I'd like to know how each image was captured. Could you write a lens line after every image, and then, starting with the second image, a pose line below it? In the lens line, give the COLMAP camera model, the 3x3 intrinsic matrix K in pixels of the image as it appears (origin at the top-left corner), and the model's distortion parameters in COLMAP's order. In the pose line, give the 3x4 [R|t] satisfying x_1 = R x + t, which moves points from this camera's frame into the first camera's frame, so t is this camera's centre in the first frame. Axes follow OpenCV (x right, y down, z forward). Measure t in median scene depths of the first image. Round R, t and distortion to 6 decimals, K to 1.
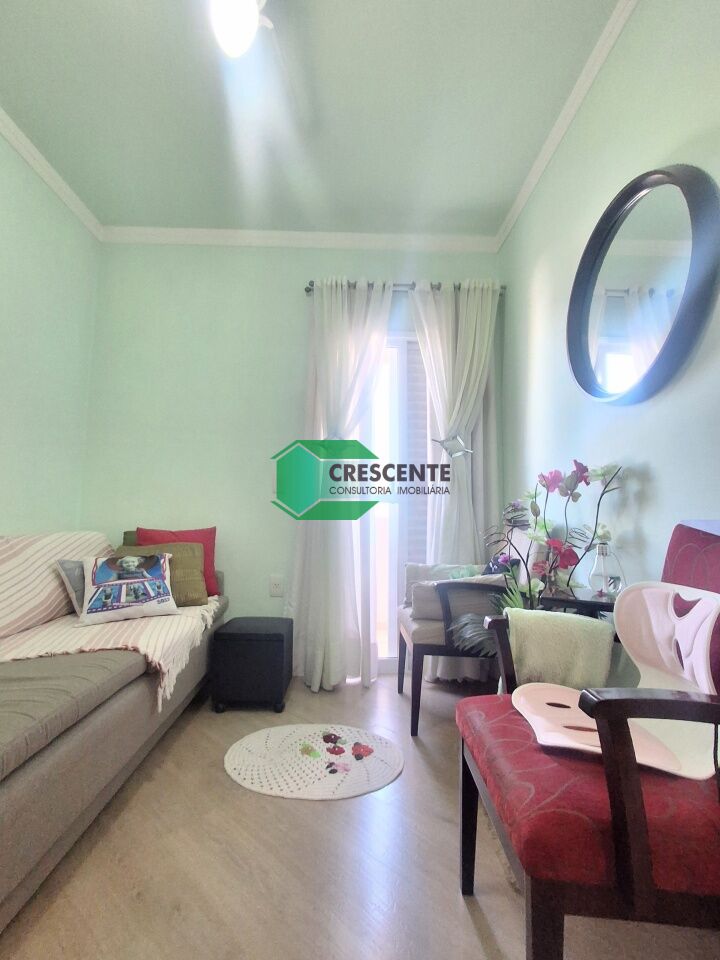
lens RADIAL K [[434.2, 0, 357.2], [0, 434.2, 476.8], [0, 0, 1]] dist [0.000397, -0.000462]
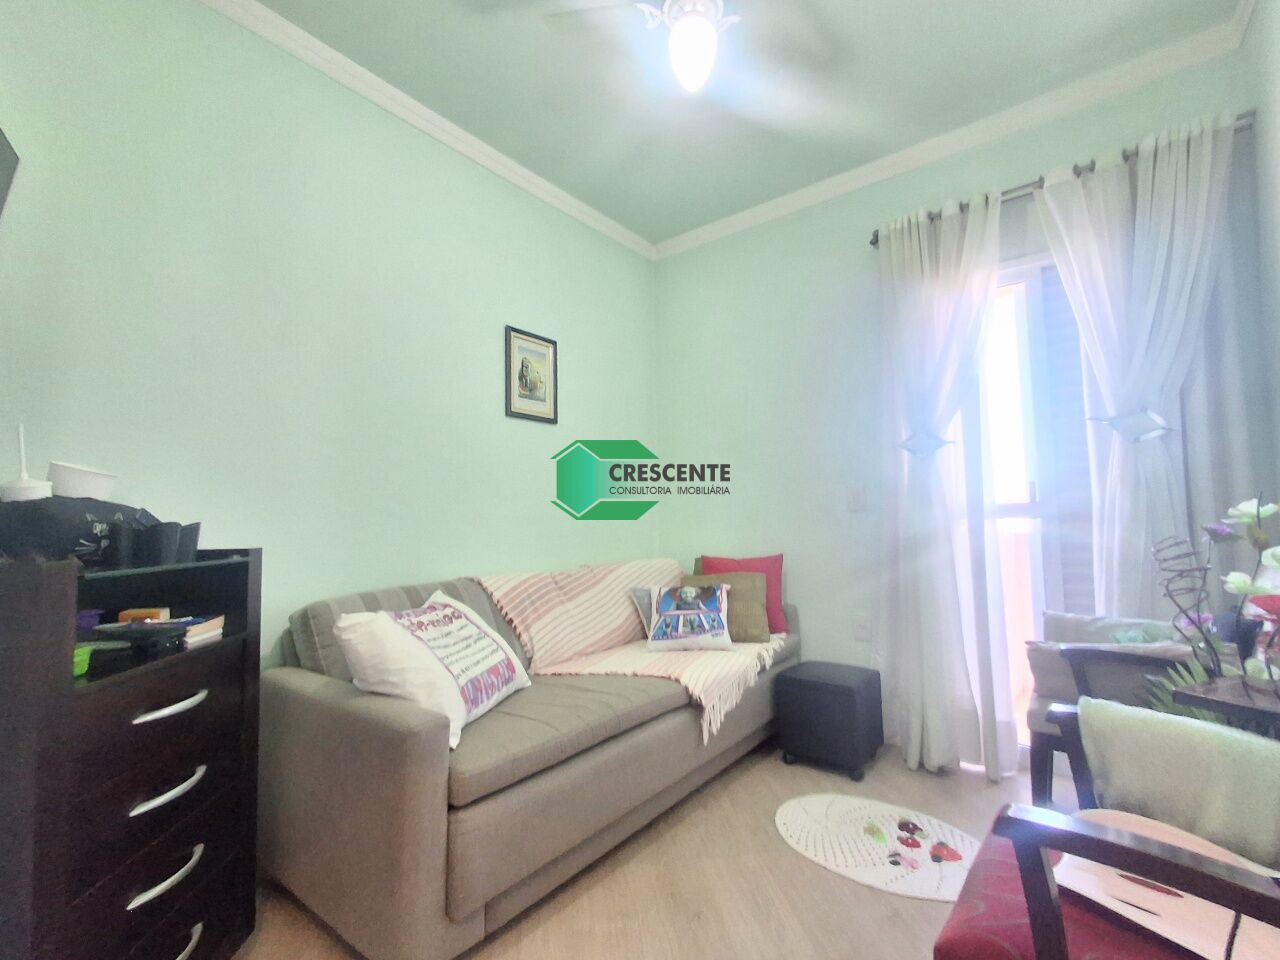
lens RADIAL K [[579.0, 0, 636.5], [0, 579.0, 486.3], [0, 0, 1]] dist [0.000397, -0.000462]
pose [[0.770674, -0.066051, -0.633798, 0.251637], [0.088669, 0.996053, 0.004016, -0.064854], [0.631031, -0.059293, 0.773489, -0.094262]]
